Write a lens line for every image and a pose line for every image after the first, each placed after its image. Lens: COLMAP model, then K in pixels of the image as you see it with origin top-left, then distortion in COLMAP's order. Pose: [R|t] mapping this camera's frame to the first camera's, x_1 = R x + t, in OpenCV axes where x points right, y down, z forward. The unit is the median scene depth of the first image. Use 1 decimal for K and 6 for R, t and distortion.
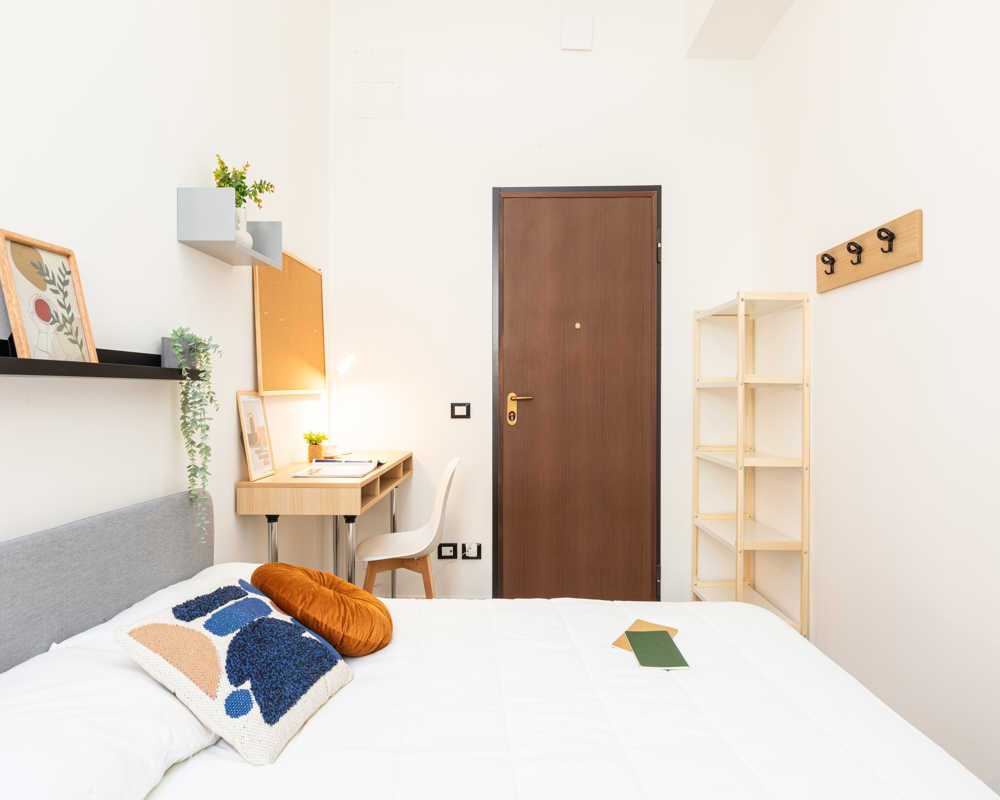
lens RADIAL K [[584.7, 0, 503.3], [0, 584.7, 393.0], [0, 0, 1]] dist [-0.003876, -0.000688]
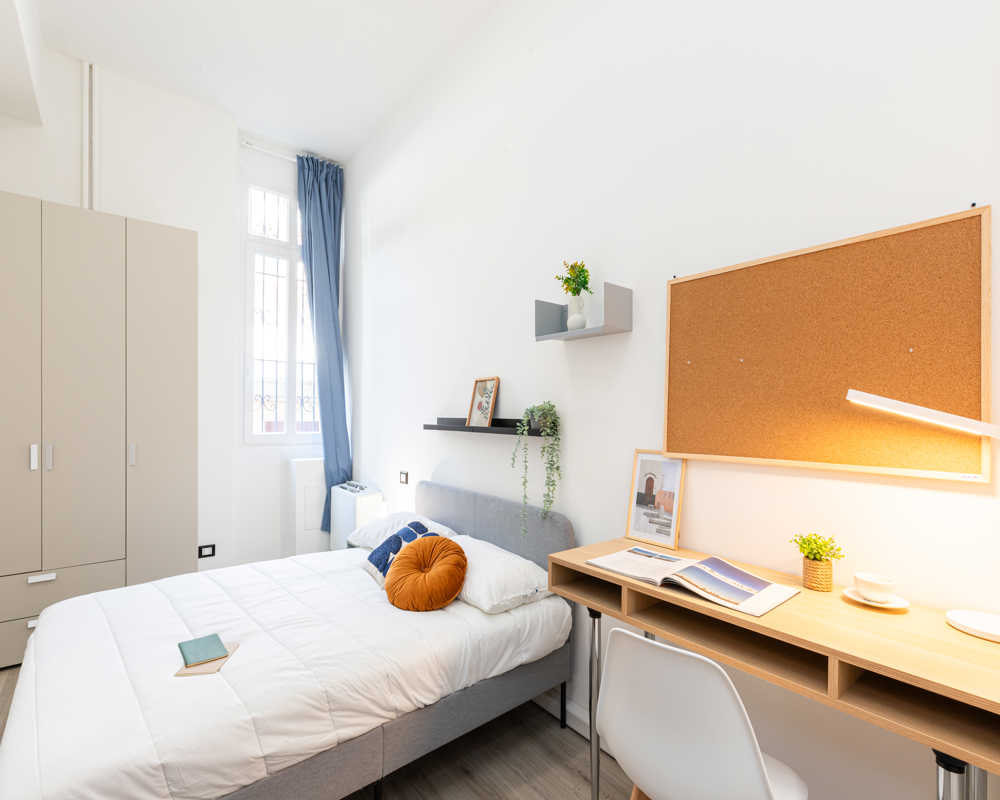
lens RADIAL K [[481.3, 0, 469.5], [0, 481.3, 412.4], [0, 0, 1]] dist [0.000319, 0.000096]
pose [[-0.785181, -0.001418, -0.619265, 0.312986], [-0.006289, 0.999964, 0.005685, -0.072850], [0.619235, 0.008358, -0.785161, 1.512051]]
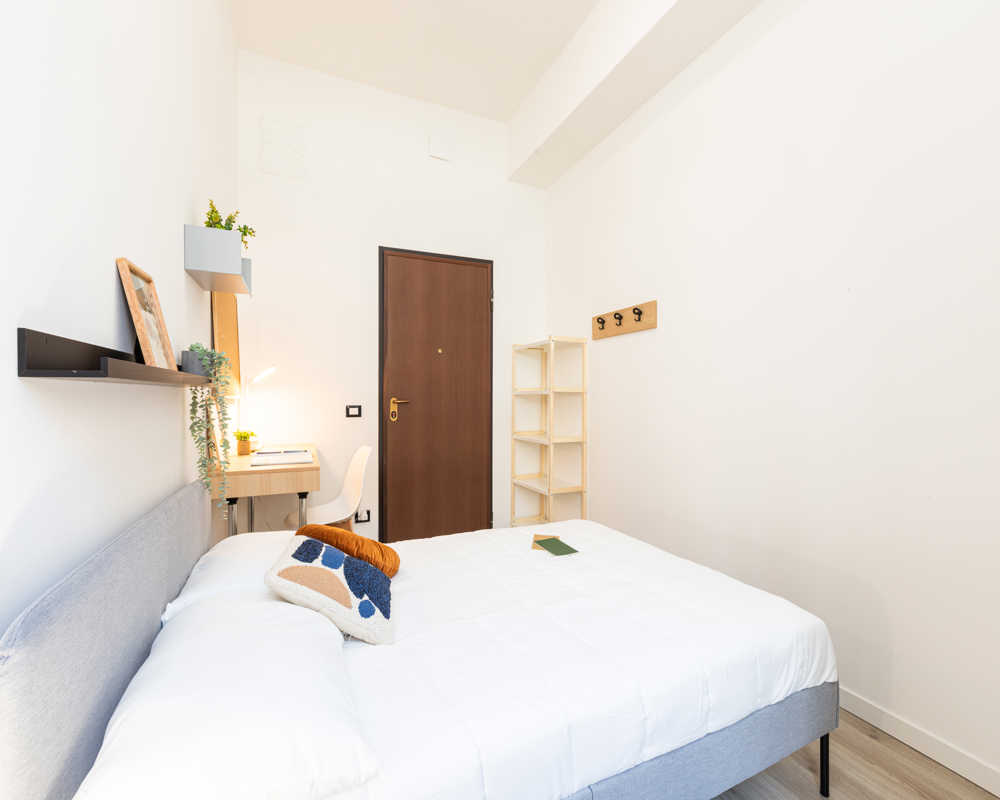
lens RADIAL K [[444.0, 0, 500.0], [0, 444.0, 400.0], [0, 0, 1]] dist [-0.001410, 0.000182]
pose [[0.904347, -0.002328, 0.426792, -0.303915], [0.000532, 0.999990, 0.004328, 0.001052], [-0.426798, -0.003687, 0.904339, -0.073160]]
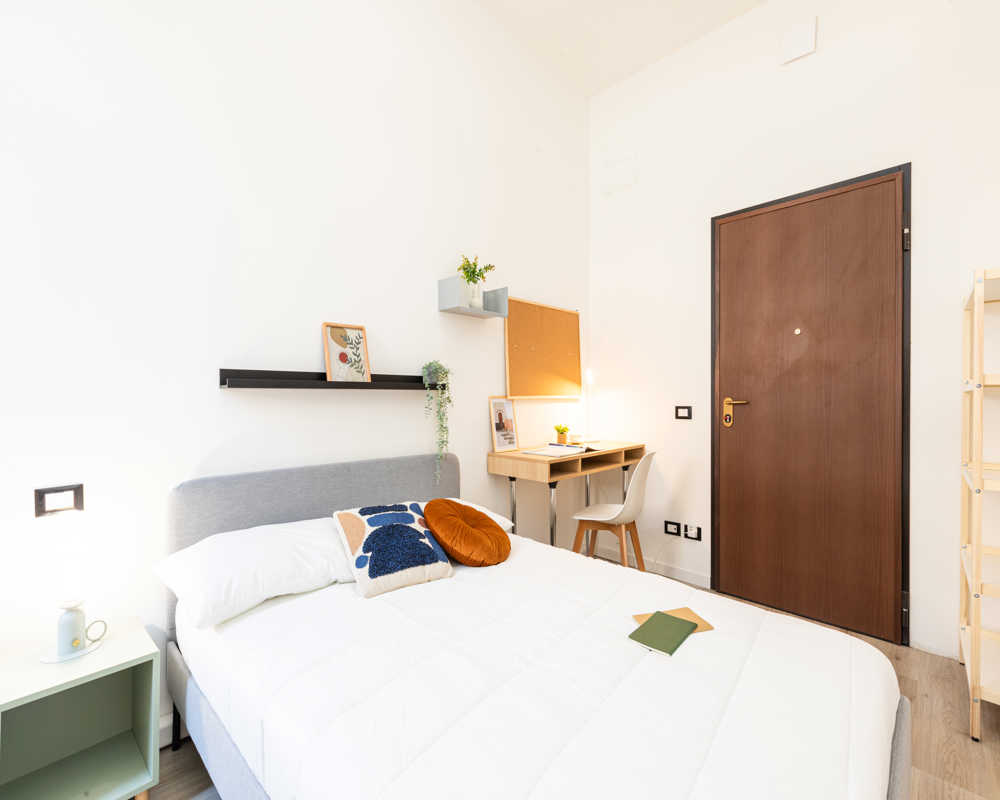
lens RADIAL K [[444.0, 0, 500.0], [0, 444.0, 400.0], [0, 0, 1]] dist [-0.001410, 0.000182]
pose [[0.728205, 0.003425, -0.685351, 0.413054], [-0.001050, 0.999992, 0.003882, 0.002118], [0.685358, -0.002107, 0.728203, 0.128948]]
